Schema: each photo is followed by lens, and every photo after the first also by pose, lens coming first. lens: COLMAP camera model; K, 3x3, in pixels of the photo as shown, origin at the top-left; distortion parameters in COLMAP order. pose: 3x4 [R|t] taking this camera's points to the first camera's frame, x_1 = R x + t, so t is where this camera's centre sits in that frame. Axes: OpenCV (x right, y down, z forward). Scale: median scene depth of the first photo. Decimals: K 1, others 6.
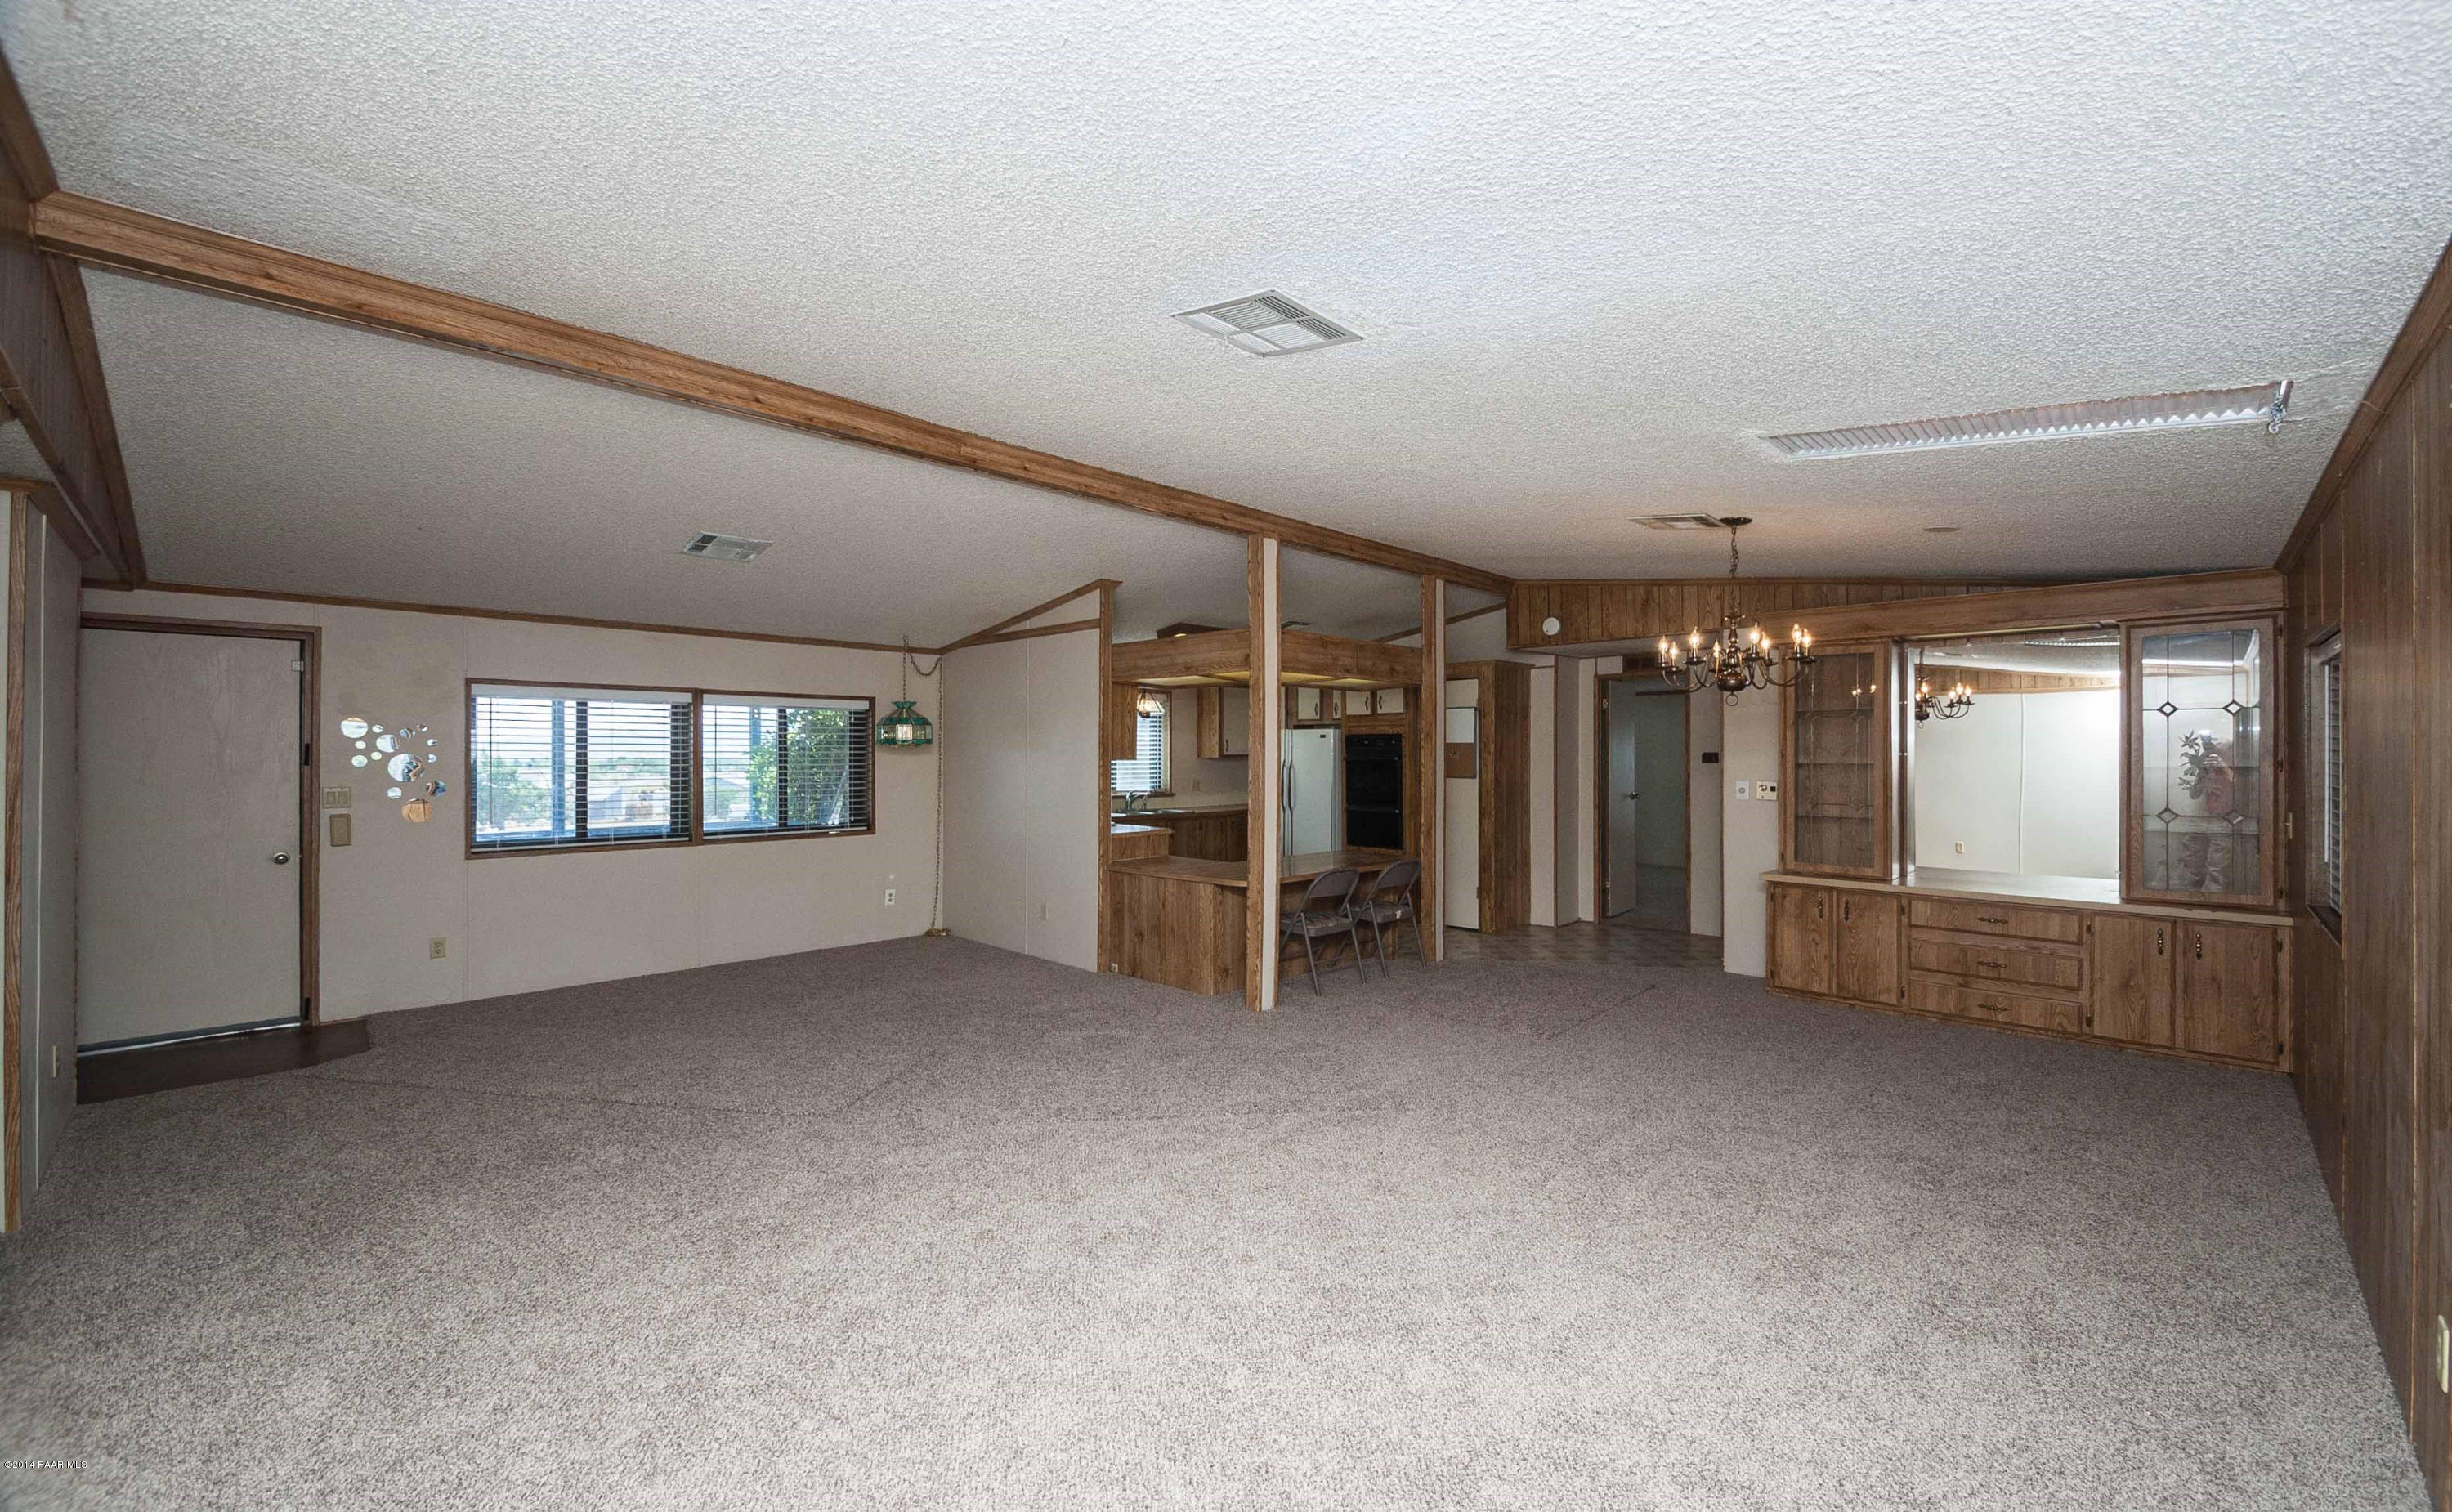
lens RADIAL K [[966.3, 0, 1220.9], [0, 966.3, 748.3], [0, 0, 1]] dist [-0.000736, -0.000003]
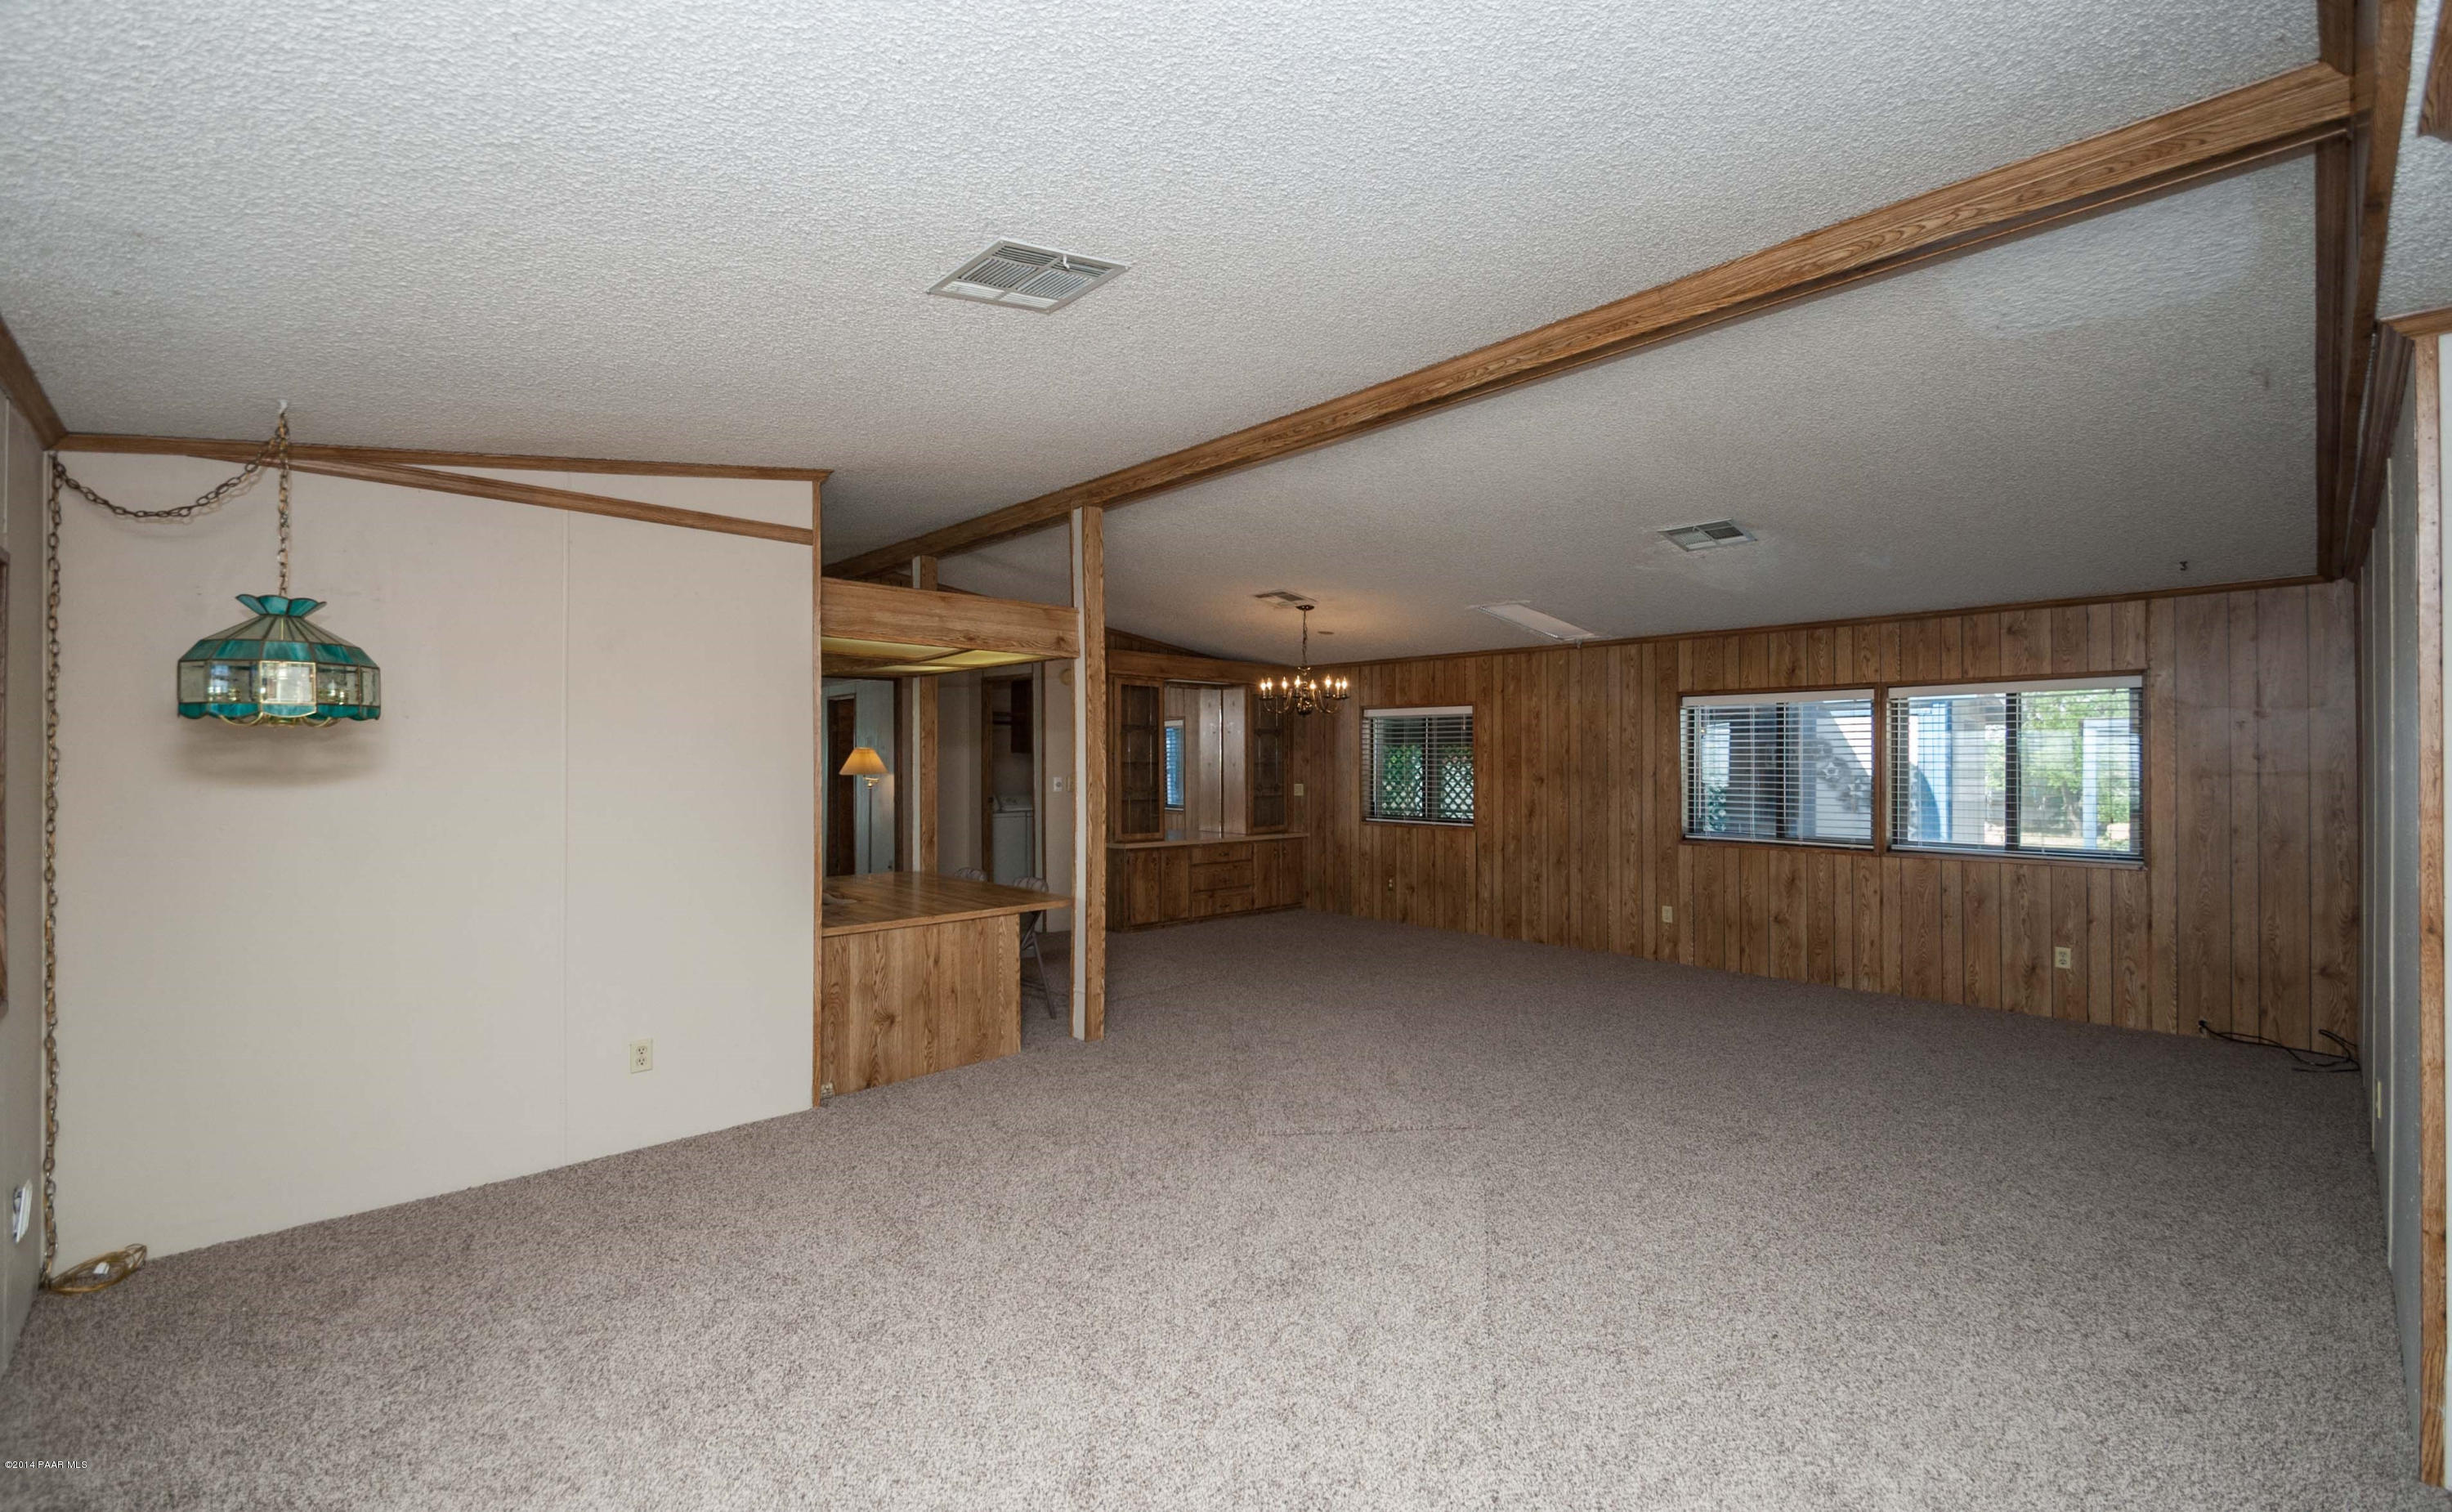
lens RADIAL K [[1037.3, 0, 1222.7], [0, 1037.3, 757.6], [0, 0, 1]] dist [0.003912, -0.000035]
pose [[0.031756, 0.004537, 0.999485, -0.917085], [-0.000858, 0.999989, -0.004512, 0.015555], [-0.999495, -0.000715, 0.031759, 0.849295]]
